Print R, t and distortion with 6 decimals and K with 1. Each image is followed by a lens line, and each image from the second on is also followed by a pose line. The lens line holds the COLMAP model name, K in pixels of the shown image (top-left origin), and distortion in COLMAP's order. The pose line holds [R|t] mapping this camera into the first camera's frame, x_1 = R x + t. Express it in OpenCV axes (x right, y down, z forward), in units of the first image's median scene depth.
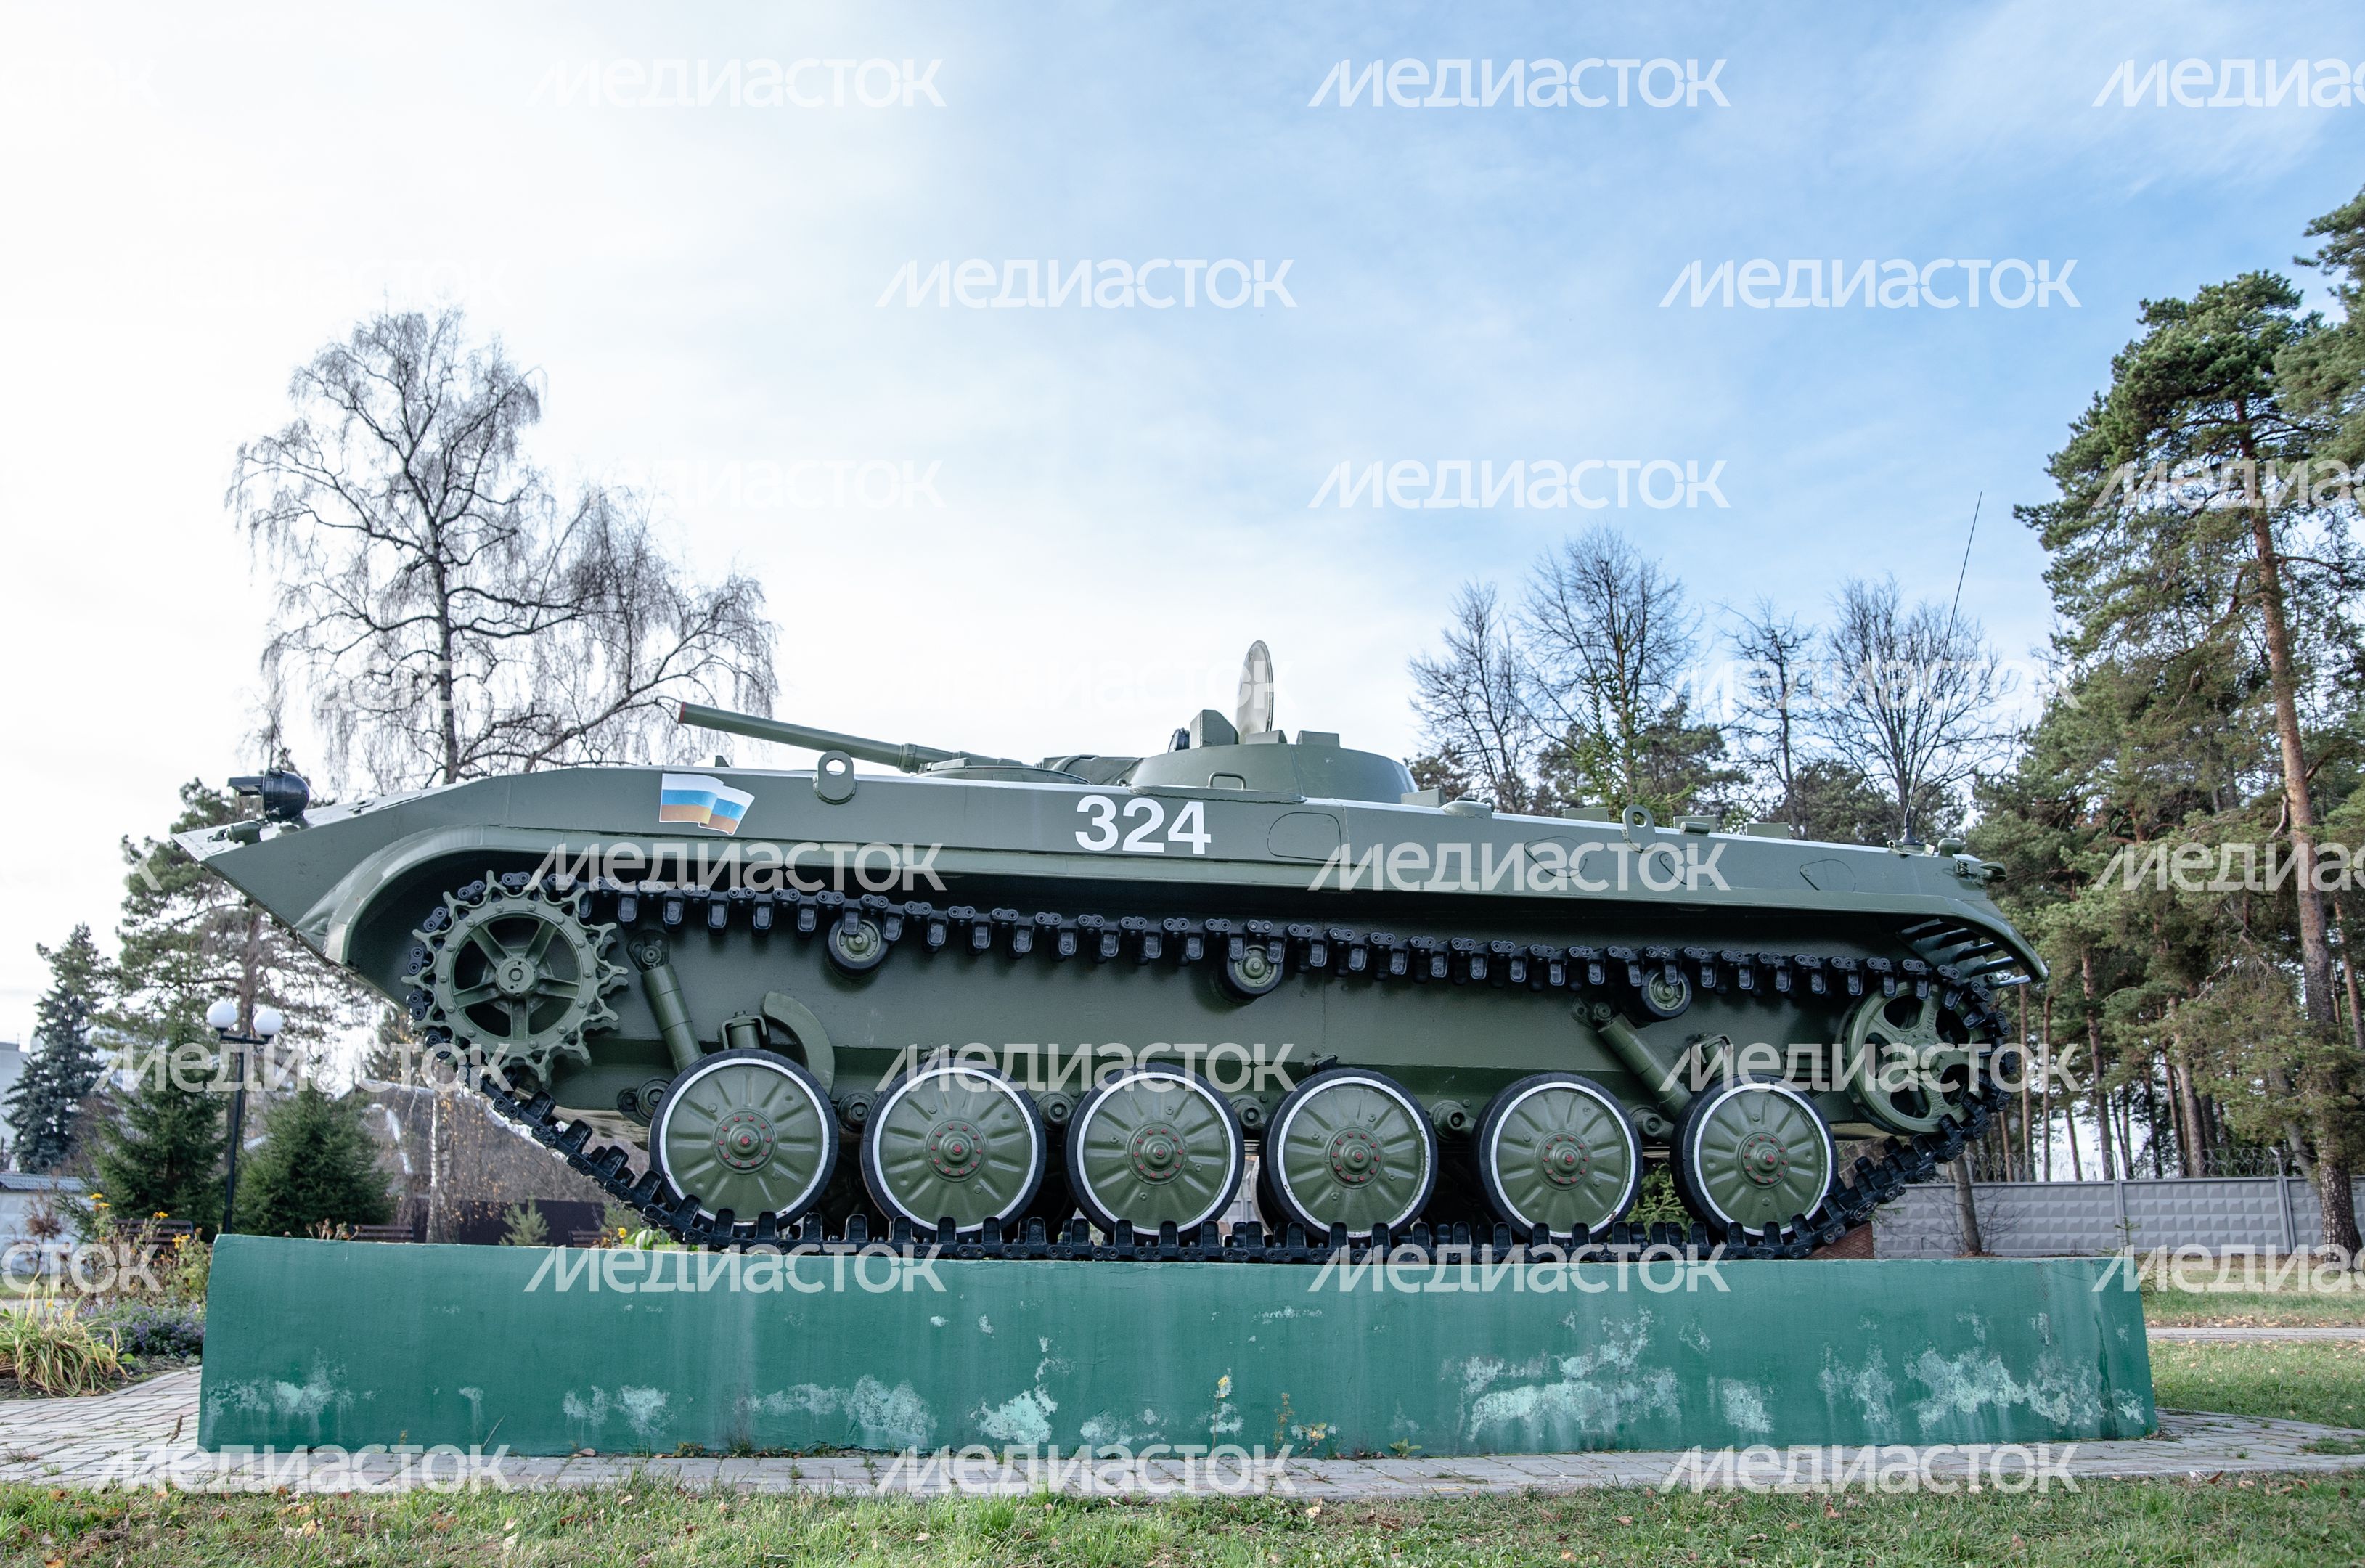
lens RADIAL K [[2044.8, 0, 1182.5], [0, 2044.8, 784.0], [0, 0, 1]] dist [-0.108630, 0.088078]
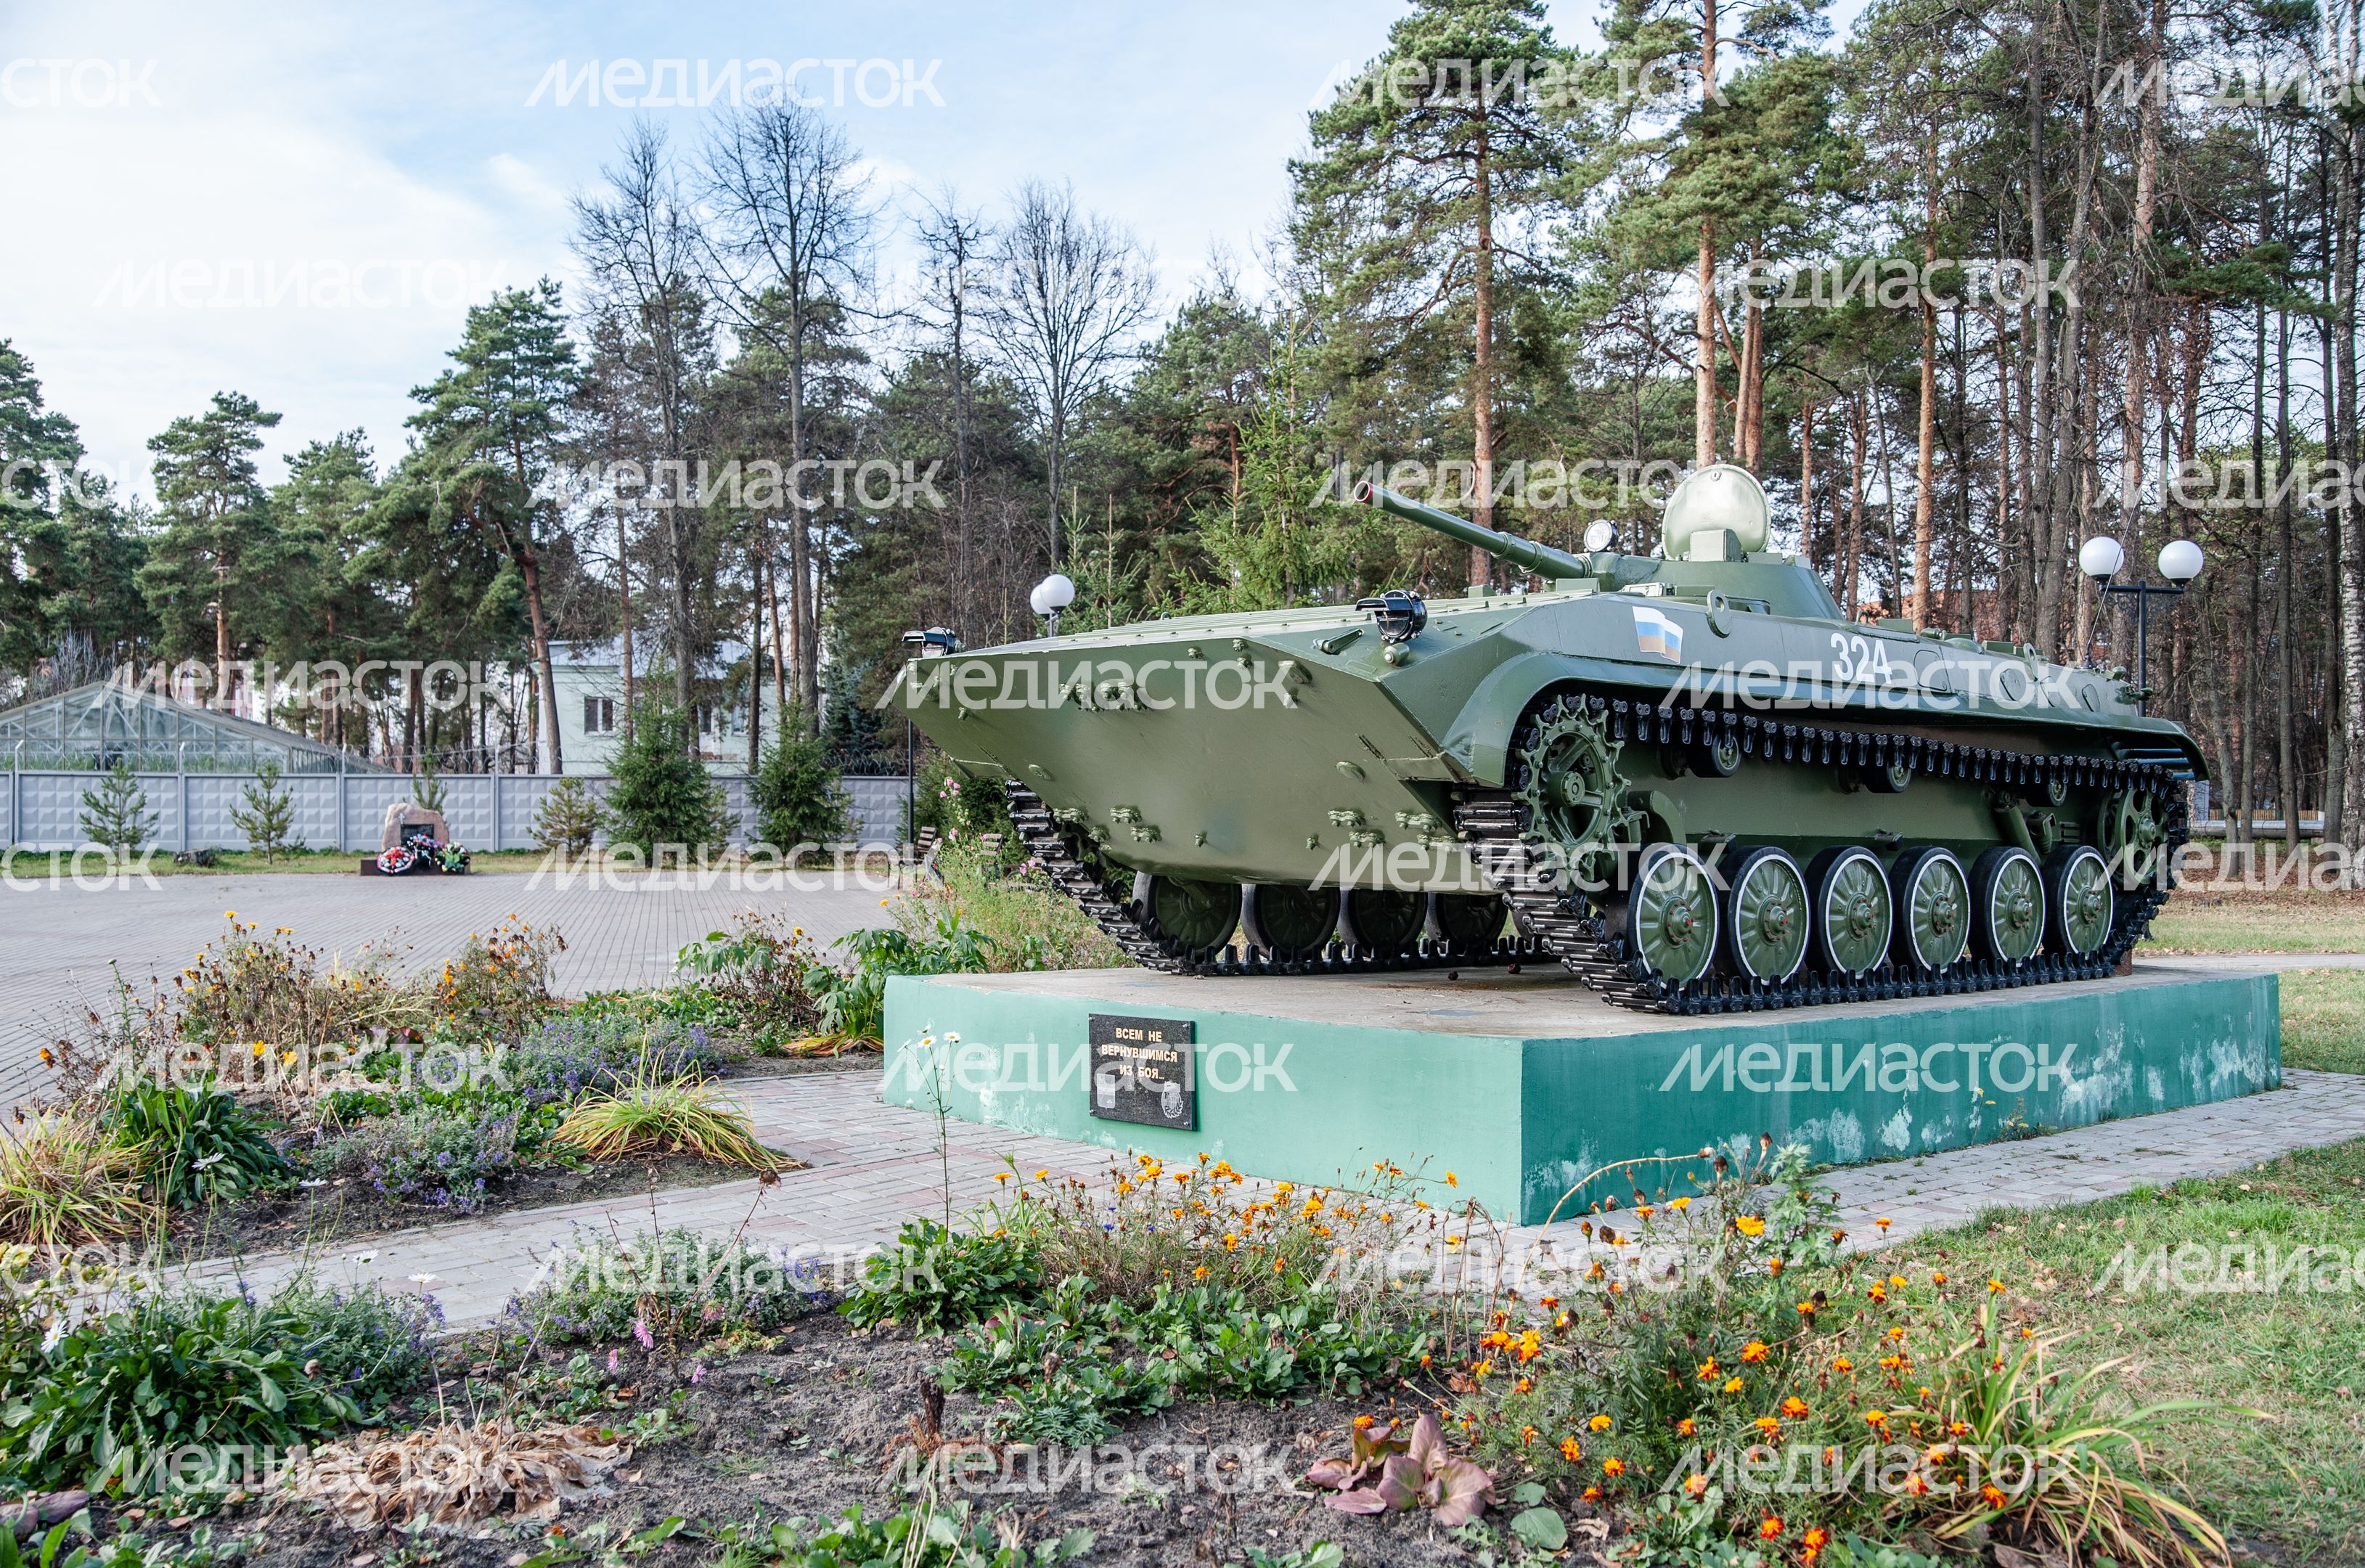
lens RADIAL K [[2123.2, 0, 1188.2], [0, 2123.2, 814.8], [0, 0, 1]] dist [-0.090096, 0.145091]
pose [[0.861462, 0.005765, 0.507790, -0.132148], [-0.123099, 0.972483, 0.197797, -0.011487], [-0.492677, -0.232903, 0.838466, 0.013749]]
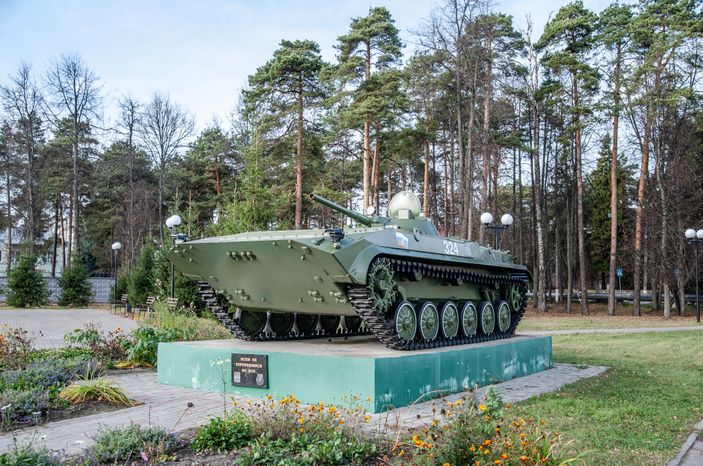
lens RADIAL K [[658.6, 0, 351.0], [0, 658.6, 243.7], [0, 0, 1]] dist [-0.096446, 0.181568]
pose [[0.717609, 0.056771, 0.694128, -0.148541], [-0.167902, 0.981377, 0.093317, -0.010596], [-0.675904, -0.183511, 0.713777, 0.018546]]
